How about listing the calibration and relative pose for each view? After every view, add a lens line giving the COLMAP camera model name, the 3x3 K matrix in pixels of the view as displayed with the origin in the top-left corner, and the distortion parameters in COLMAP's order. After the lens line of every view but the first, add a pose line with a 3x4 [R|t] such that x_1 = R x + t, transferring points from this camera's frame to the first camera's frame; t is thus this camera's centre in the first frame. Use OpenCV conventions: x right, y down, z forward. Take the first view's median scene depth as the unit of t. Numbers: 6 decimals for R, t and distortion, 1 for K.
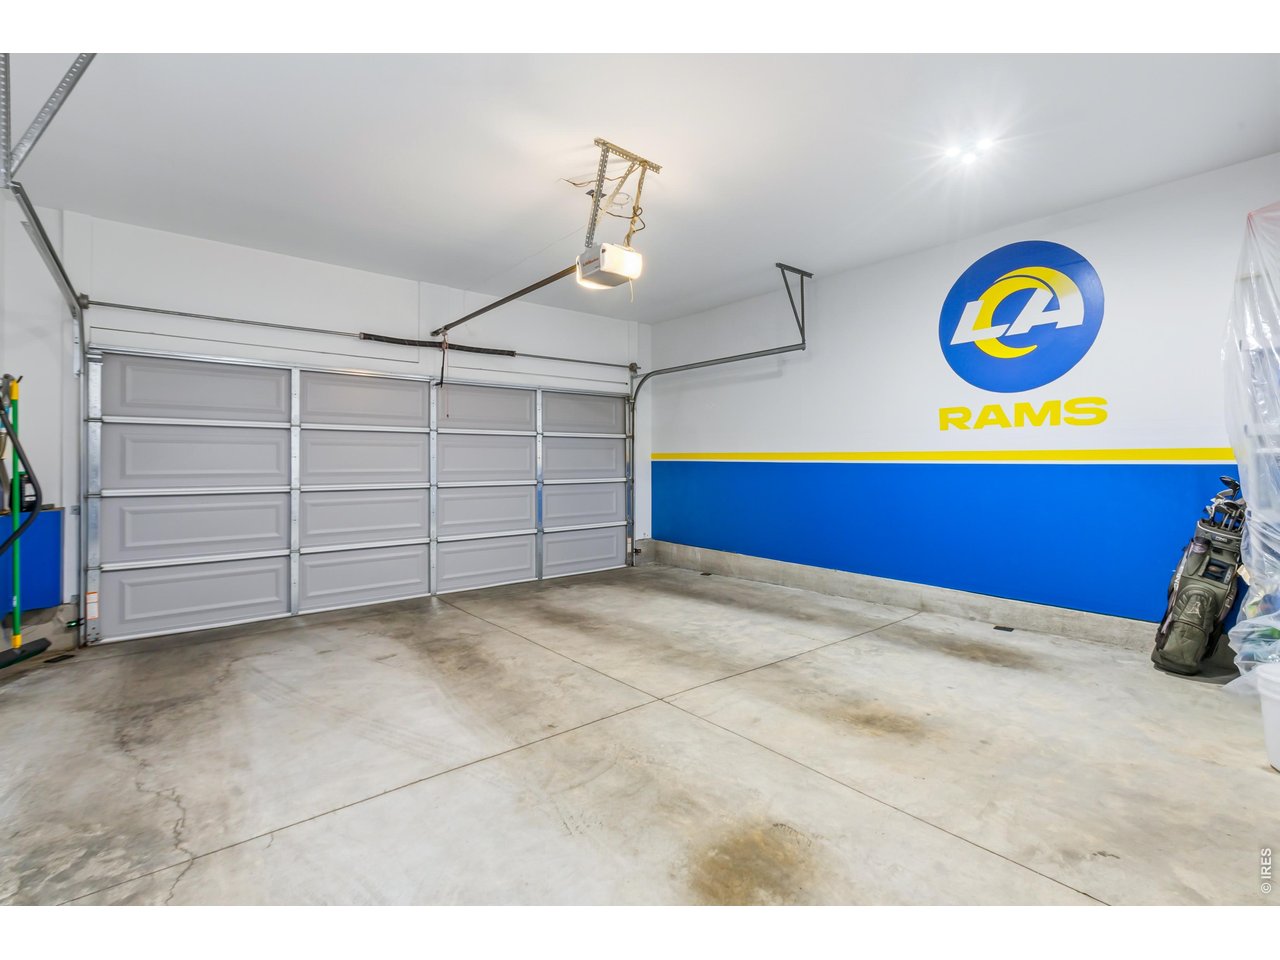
lens RADIAL K [[582.2, 0, 650.6], [0, 582.2, 454.0], [0, 0, 1]] dist [-0.012416, 0.001914]
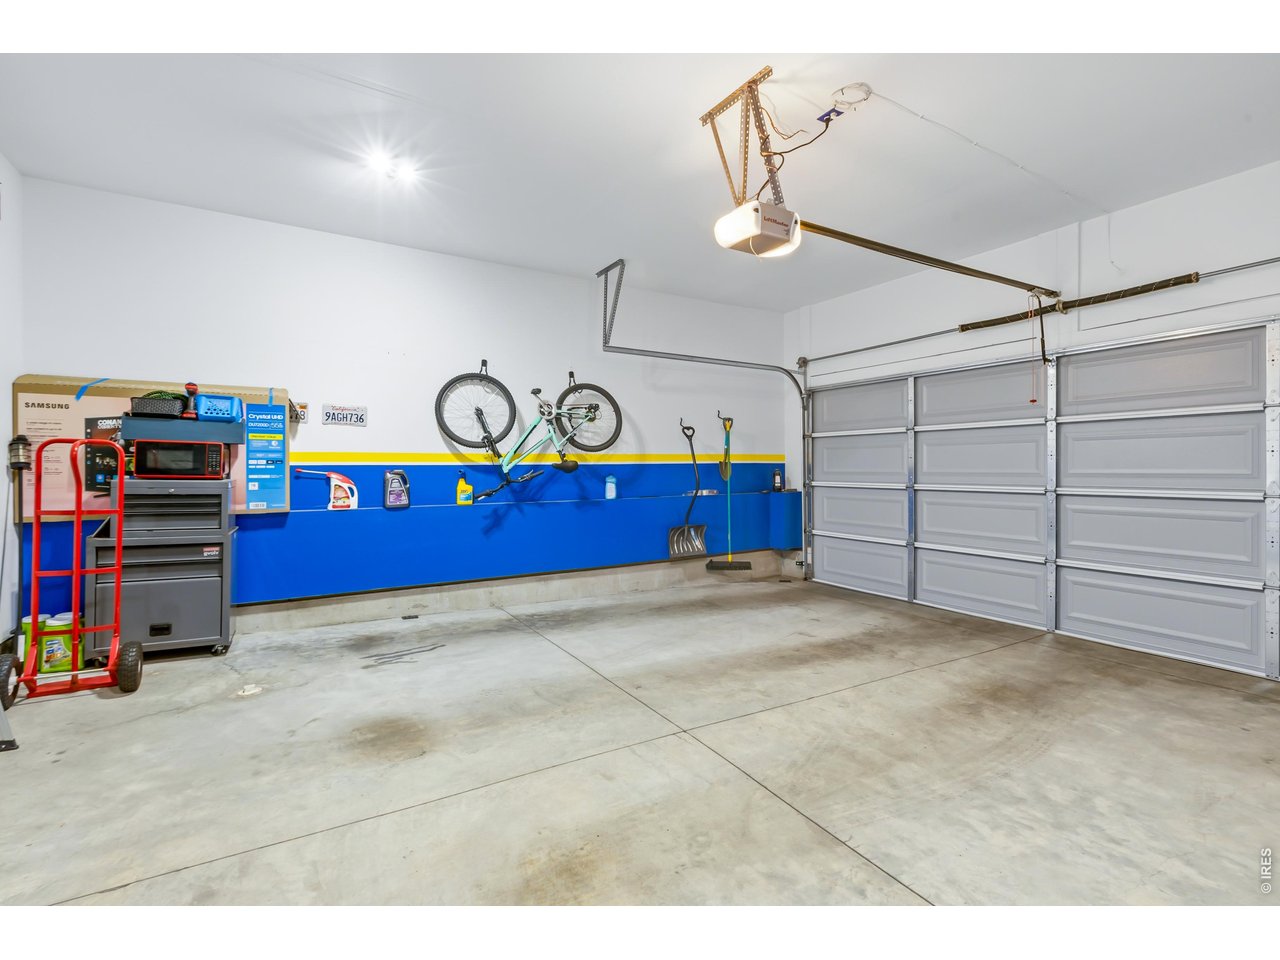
lens RADIAL K [[582.2, 0, 638.5], [0, 582.2, 474.5], [0, 0, 1]] dist [-0.012416, 0.001914]
pose [[-0.145797, 0.016424, -0.989178, 0.805705], [0.015614, 0.999776, 0.014299, 0.019168], [0.989191, -0.013360, -0.146021, 0.966159]]
